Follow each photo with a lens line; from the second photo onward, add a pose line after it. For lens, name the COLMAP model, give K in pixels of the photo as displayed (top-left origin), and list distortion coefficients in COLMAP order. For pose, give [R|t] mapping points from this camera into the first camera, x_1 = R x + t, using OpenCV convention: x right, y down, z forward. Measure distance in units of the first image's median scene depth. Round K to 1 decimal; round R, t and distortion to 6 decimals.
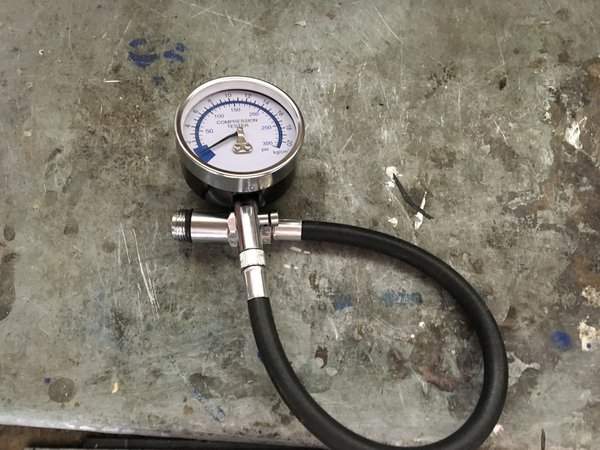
lens RADIAL K [[503.5, 0, 300.0], [0, 503.5, 225.0], [0, 0, 1]] dist [0.072895, -0.128049]
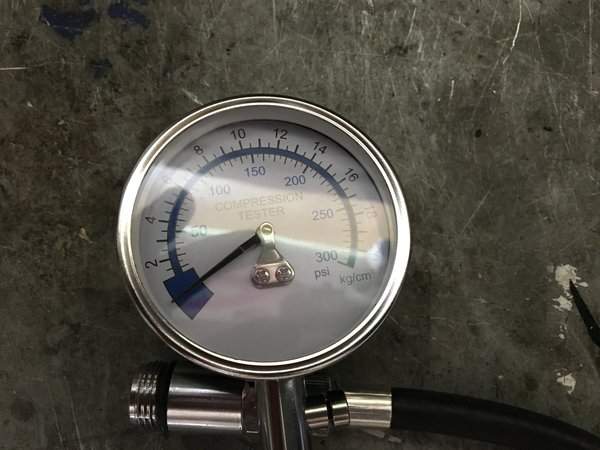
lens RADIAL K [[503.5, 0, 300.0], [0, 503.5, 225.0], [0, 0, 1]] dist [0.072895, -0.128049]
pose [[0.999827, 0.008997, -0.016249, -0.072825], [-0.005391, 0.977757, 0.209671, -0.253239], [0.017774, -0.209547, 0.977637, 0.501966]]
